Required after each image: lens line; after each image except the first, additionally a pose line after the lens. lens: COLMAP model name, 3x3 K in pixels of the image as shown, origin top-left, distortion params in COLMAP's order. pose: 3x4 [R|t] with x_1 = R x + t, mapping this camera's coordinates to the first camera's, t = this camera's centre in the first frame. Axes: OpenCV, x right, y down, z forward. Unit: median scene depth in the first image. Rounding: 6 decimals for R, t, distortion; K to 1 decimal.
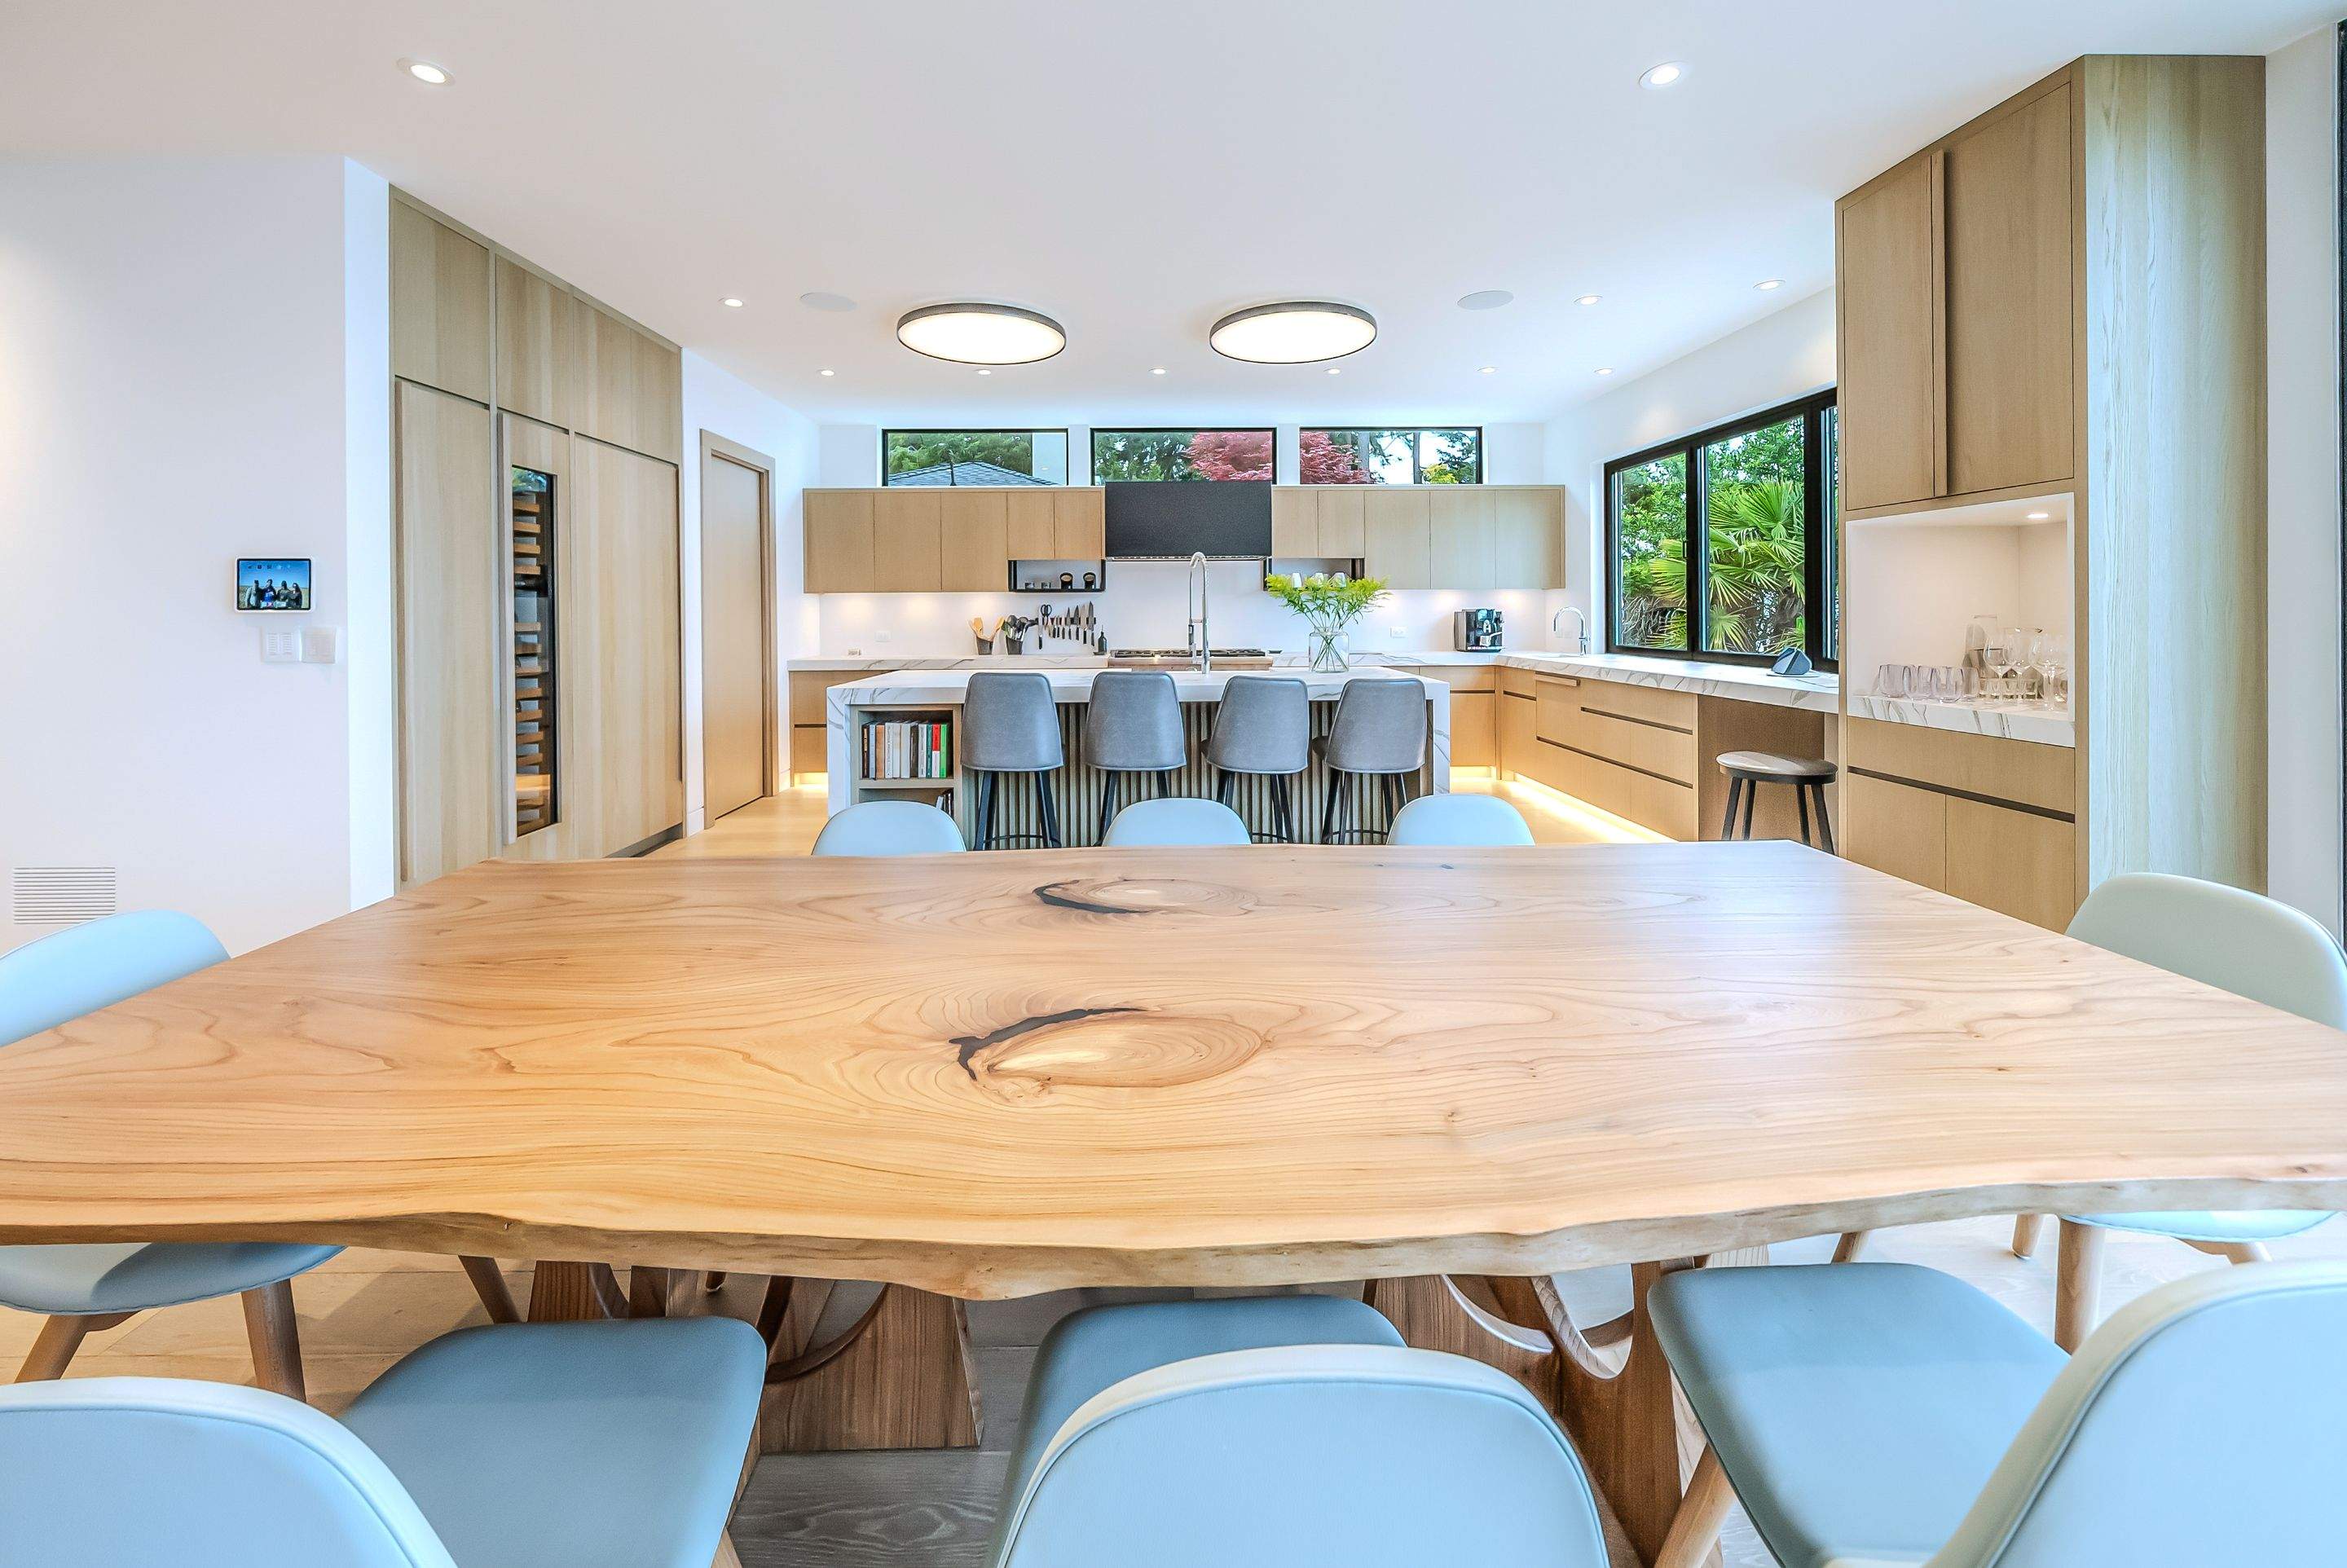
lens RADIAL K [[851.4, 0, 1152.5], [0, 851.4, 616.7], [0, 0, 1]] dist [-0.000257, -0.000253]
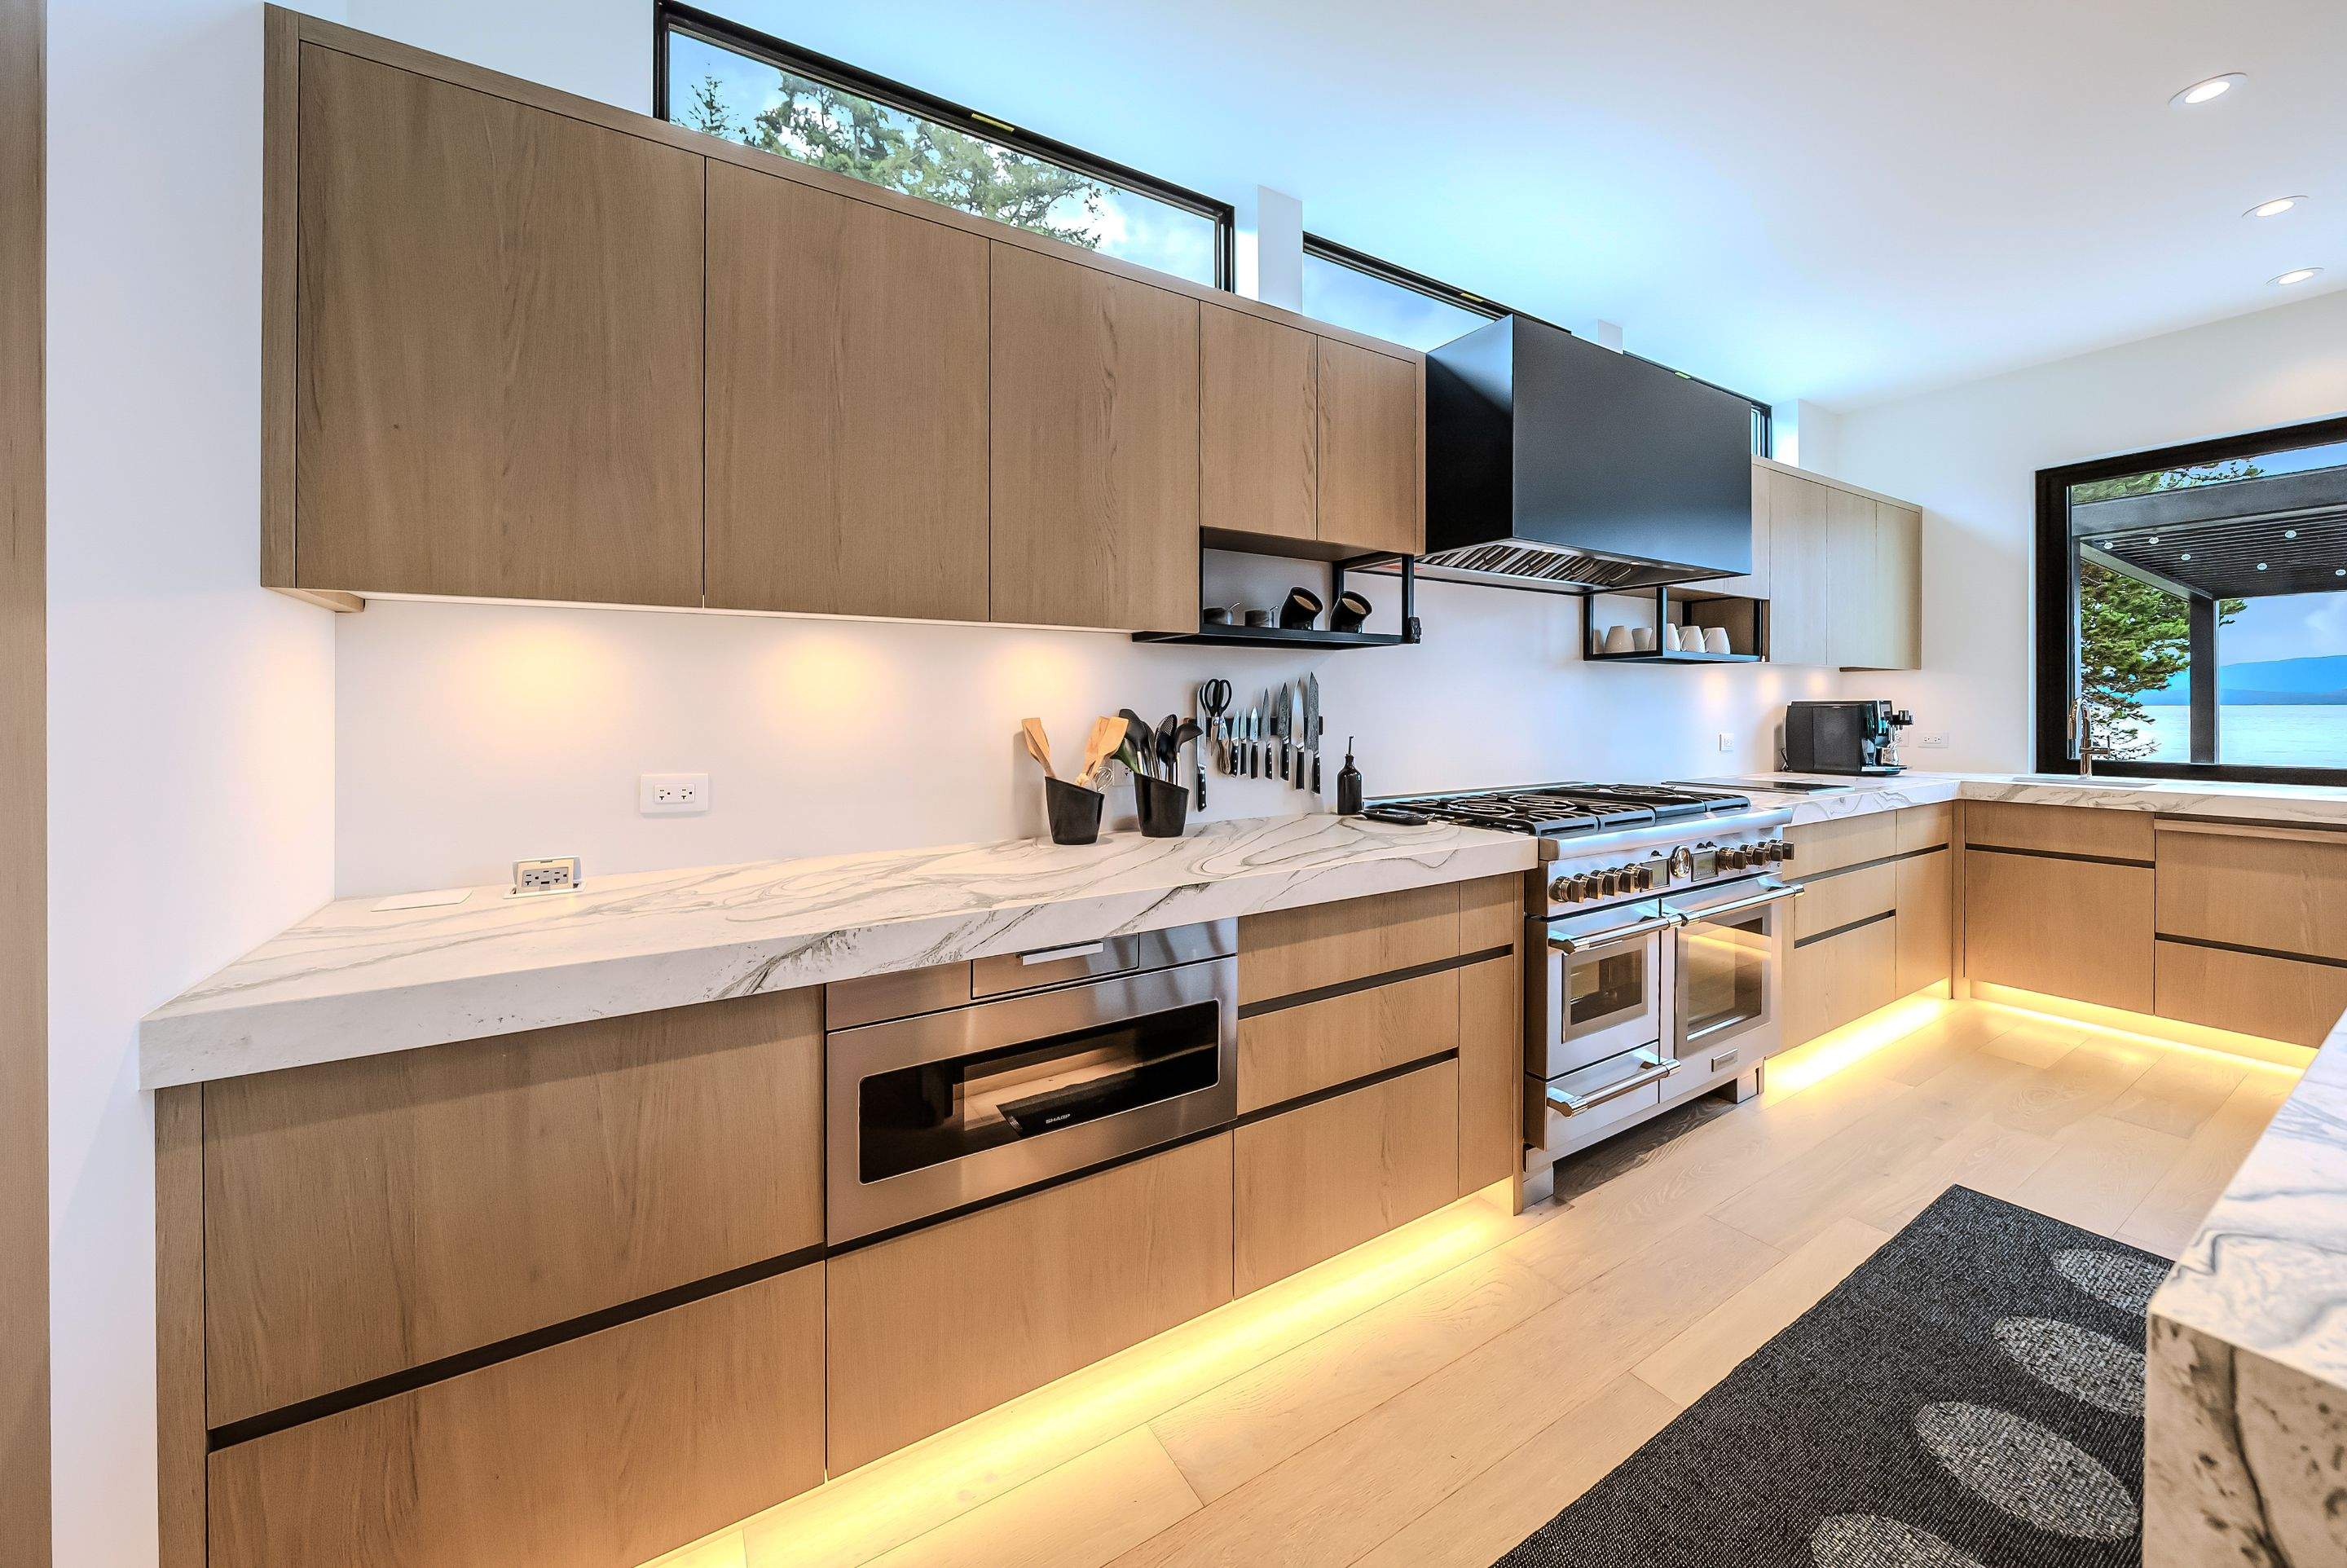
lens RADIAL K [[857.6, 0, 1164.3], [0, 857.6, 710.3], [0, 0, 1]] dist [-0.008014, 0.000271]
pose [[0.862806, 0.001399, 0.505533, -0.334089], [0.001001, 0.999989, -0.004477, -0.000127], [-0.505534, 0.004369, 0.862795, 0.748344]]
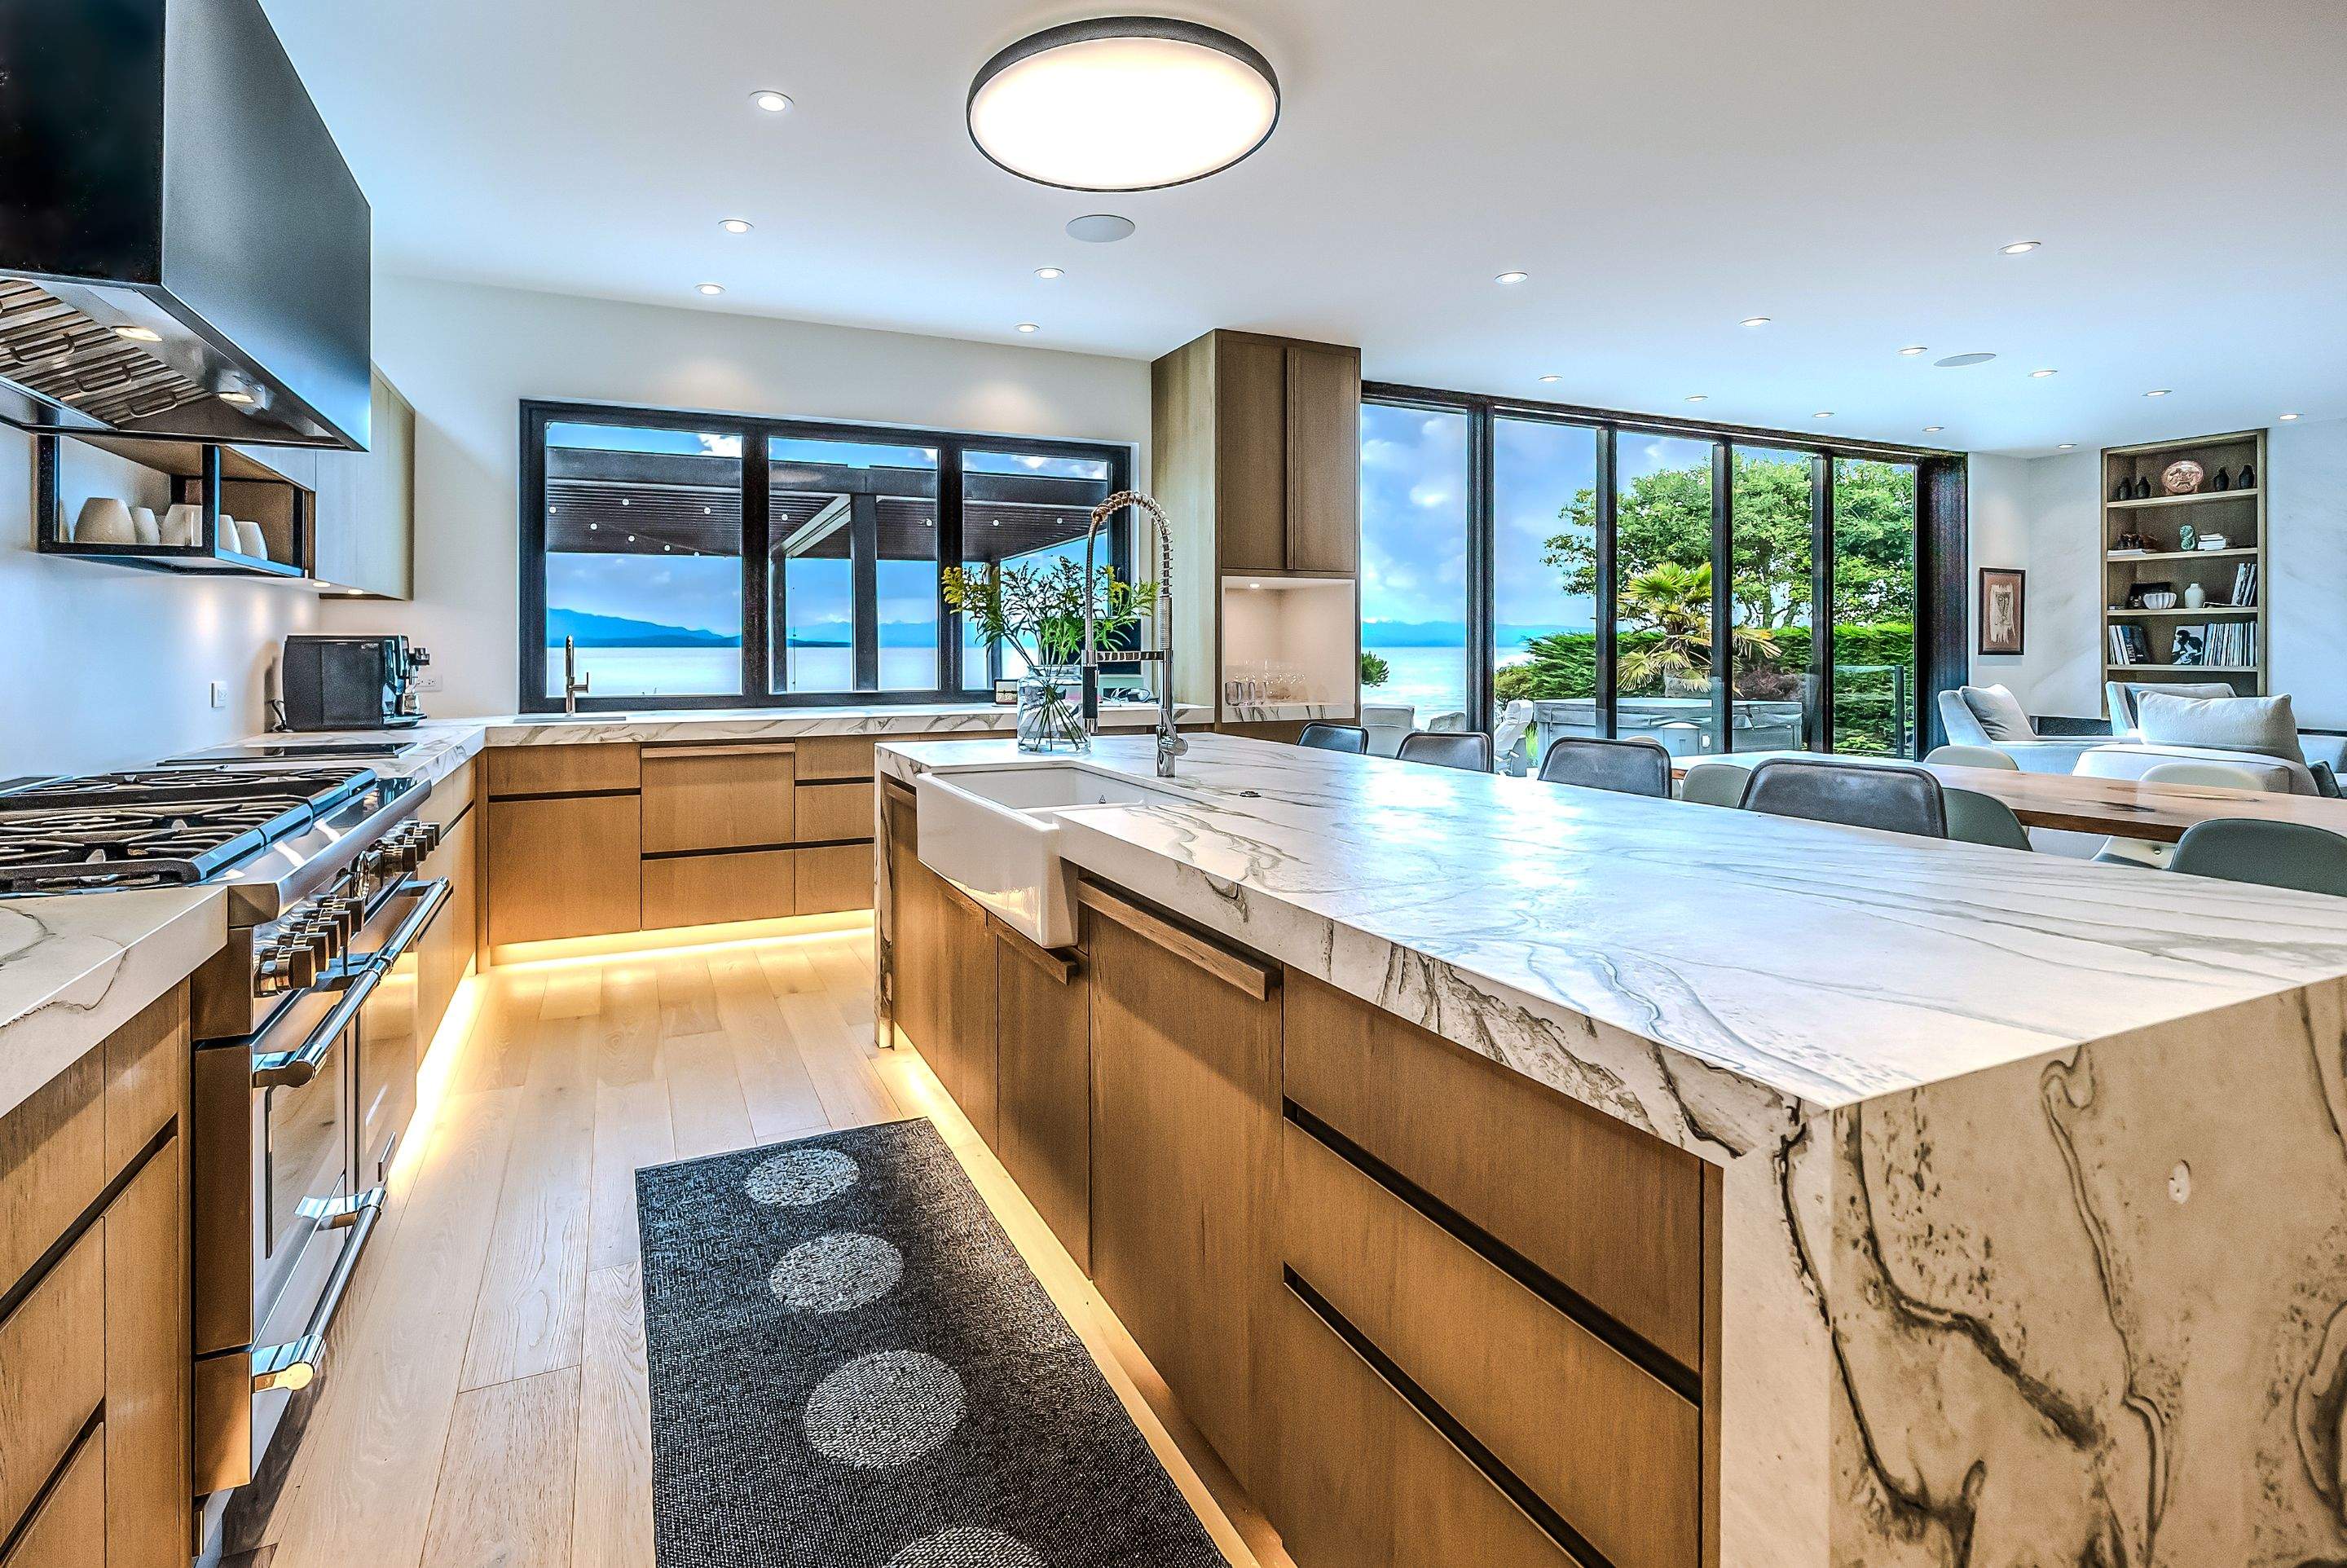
lens RADIAL K [[1059.1, 0, 1062.3], [0, 1059.1, 651.6], [0, 0, 1]] dist [-0.003674, -0.000468]
pose [[-0.366994, 0.001410, 0.930222, -0.301316], [0.004604, 0.999989, 0.000300, 0.001615], [-0.930212, 0.004393, -0.366996, 0.879411]]
